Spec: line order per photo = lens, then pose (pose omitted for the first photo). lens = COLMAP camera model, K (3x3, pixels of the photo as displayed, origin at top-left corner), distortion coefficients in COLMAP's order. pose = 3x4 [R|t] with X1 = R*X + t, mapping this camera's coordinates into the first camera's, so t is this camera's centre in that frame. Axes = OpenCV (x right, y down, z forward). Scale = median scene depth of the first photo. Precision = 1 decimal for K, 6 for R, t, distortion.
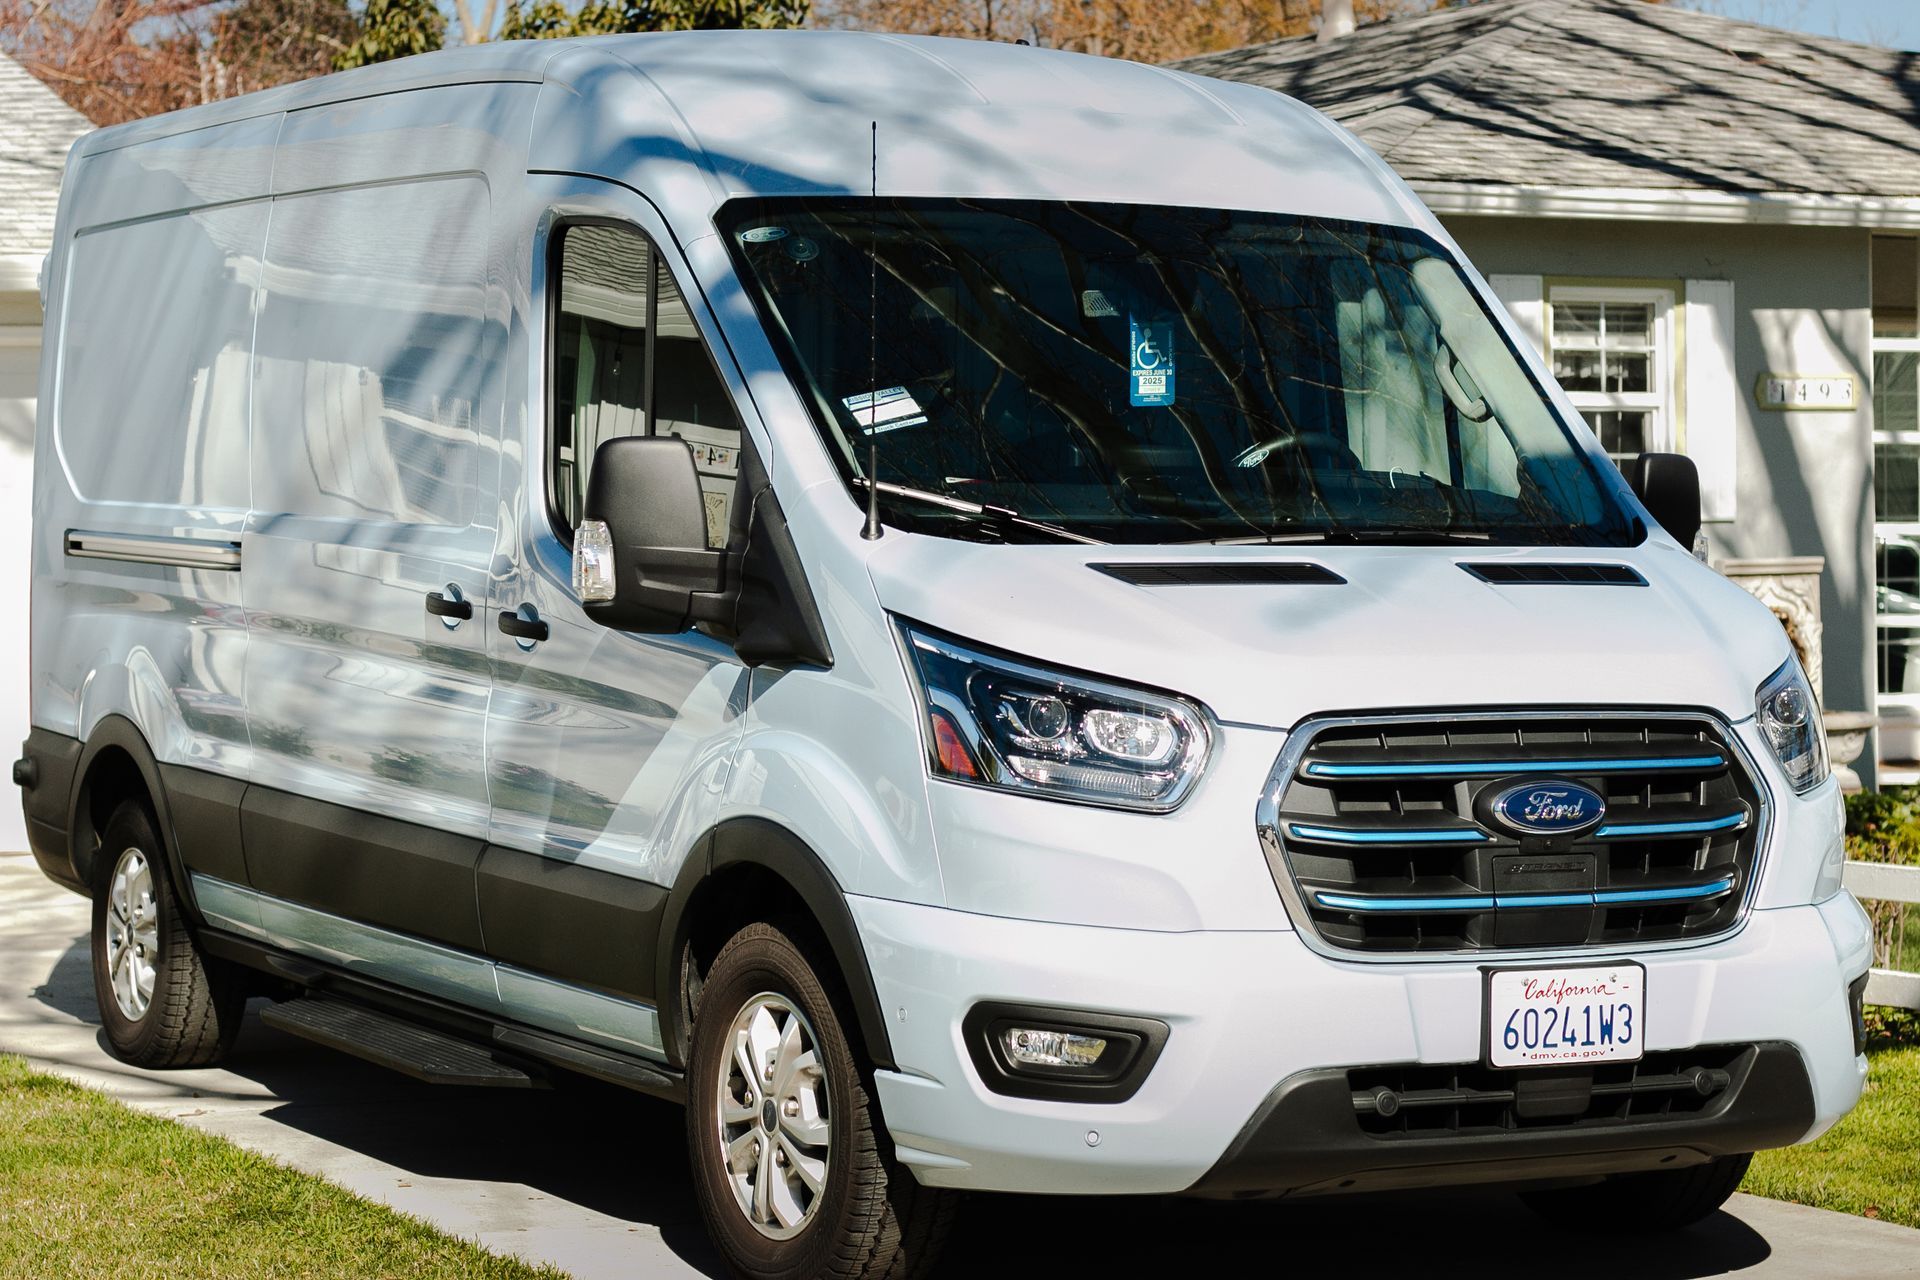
lens RADIAL K [[4508.9, 0, 960.0], [0, 4508.9, 640.0], [0, 0, 1]] dist [-0.072623, -0.358973]
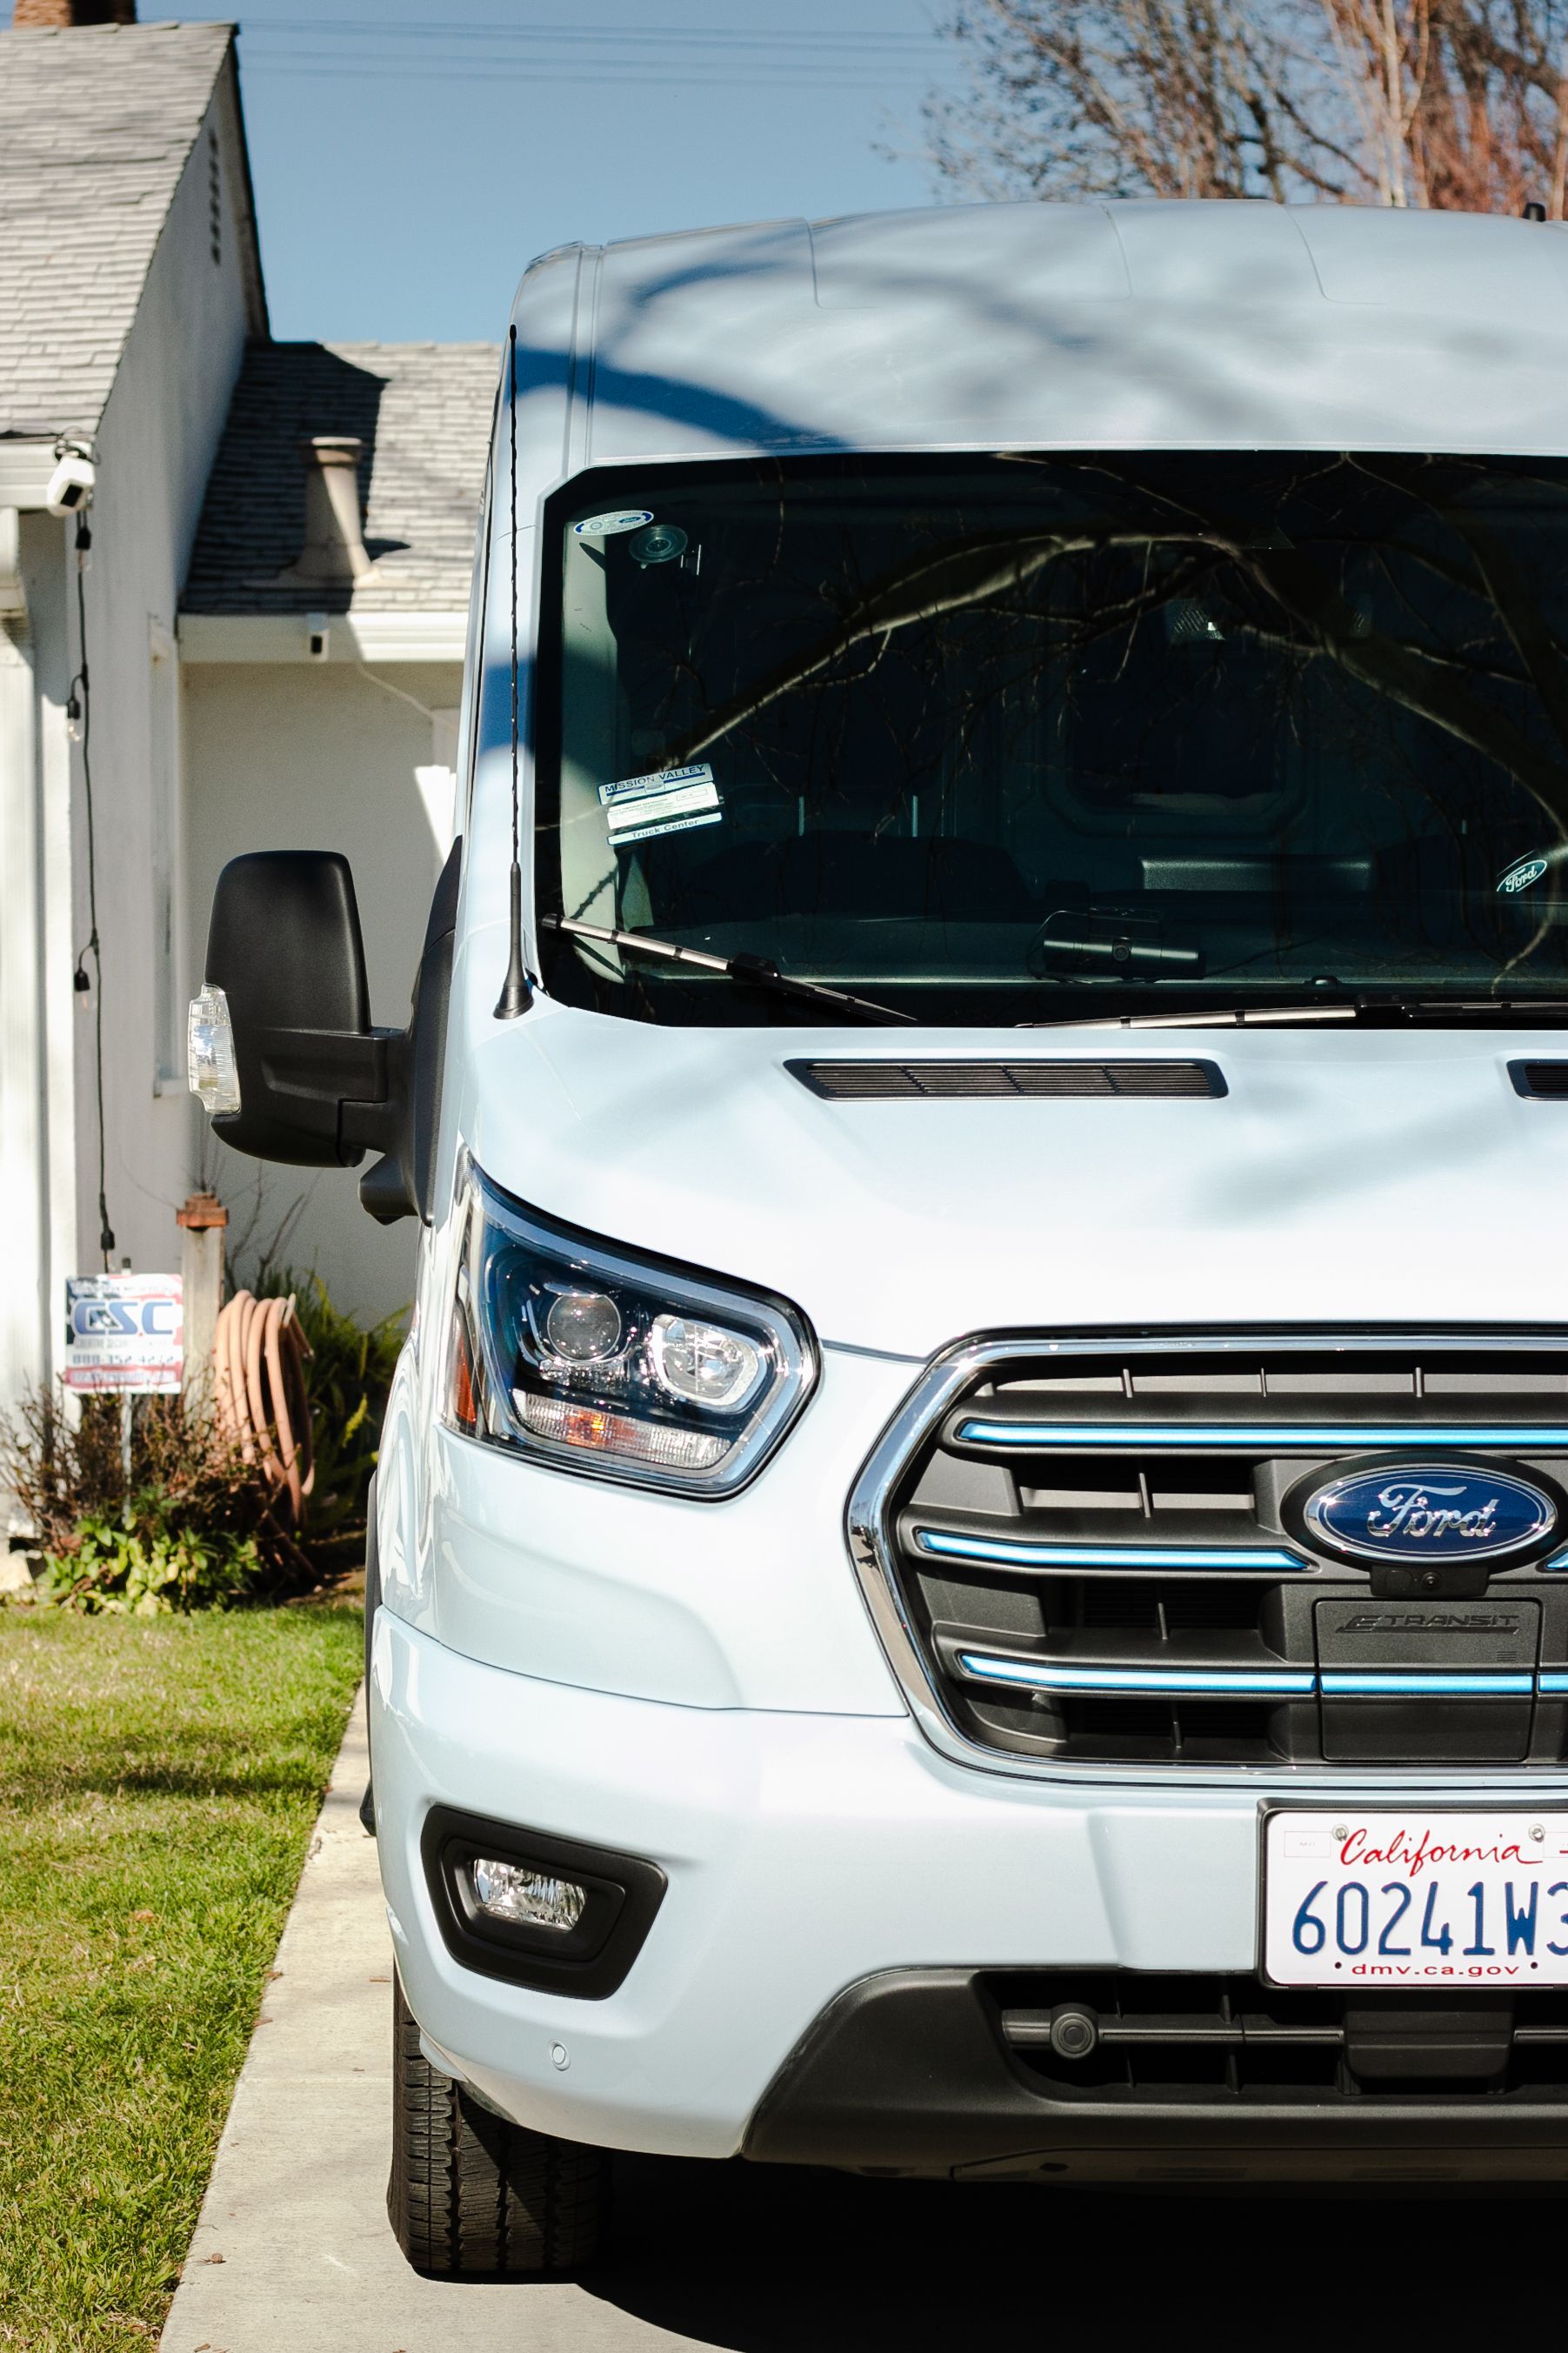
lens RADIAL K [[5525.0, 0, 784.0], [0, 5525.0, 1176.5], [0, 0, 1]] dist [-0.072623, -0.358973]
pose [[0.892095, 0.014294, -0.451622, 0.364889], [-0.008790, 0.999859, 0.014282, -0.012473], [0.451762, -0.008771, 0.892095, 0.372519]]
